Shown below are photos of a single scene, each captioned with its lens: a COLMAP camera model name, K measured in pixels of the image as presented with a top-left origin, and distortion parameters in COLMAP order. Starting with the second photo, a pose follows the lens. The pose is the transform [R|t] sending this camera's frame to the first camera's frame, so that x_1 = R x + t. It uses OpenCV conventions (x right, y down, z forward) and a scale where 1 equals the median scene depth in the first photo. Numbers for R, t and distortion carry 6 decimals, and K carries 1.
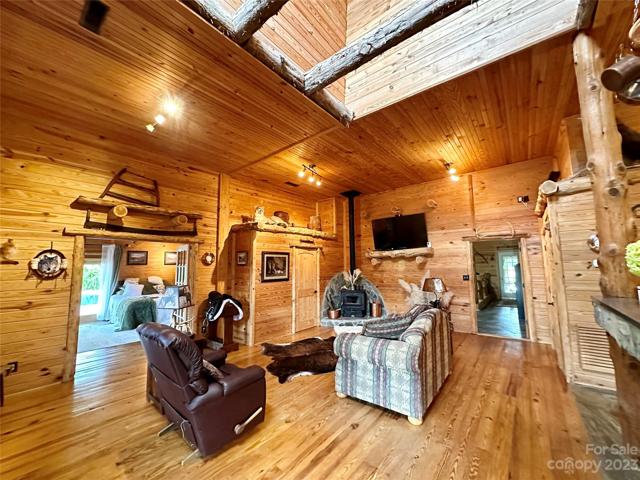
lens RADIAL K [[255.1, 0, 320.0], [0, 255.1, 240.0], [0, 0, 1]] dist [0.001346, 0.000147]
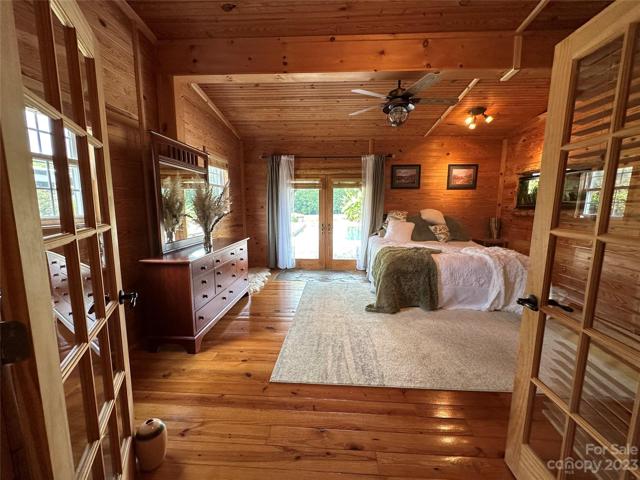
lens RADIAL K [[255.1, 0, 320.0], [0, 255.1, 240.0], [0, 0, 1]] dist [0.001346, 0.000147]
pose [[0.583318, 0.136878, -0.800628, -0.354378], [0.062486, 0.975215, 0.212252, 0.078931], [0.809837, -0.173839, 0.560307, 0.507699]]
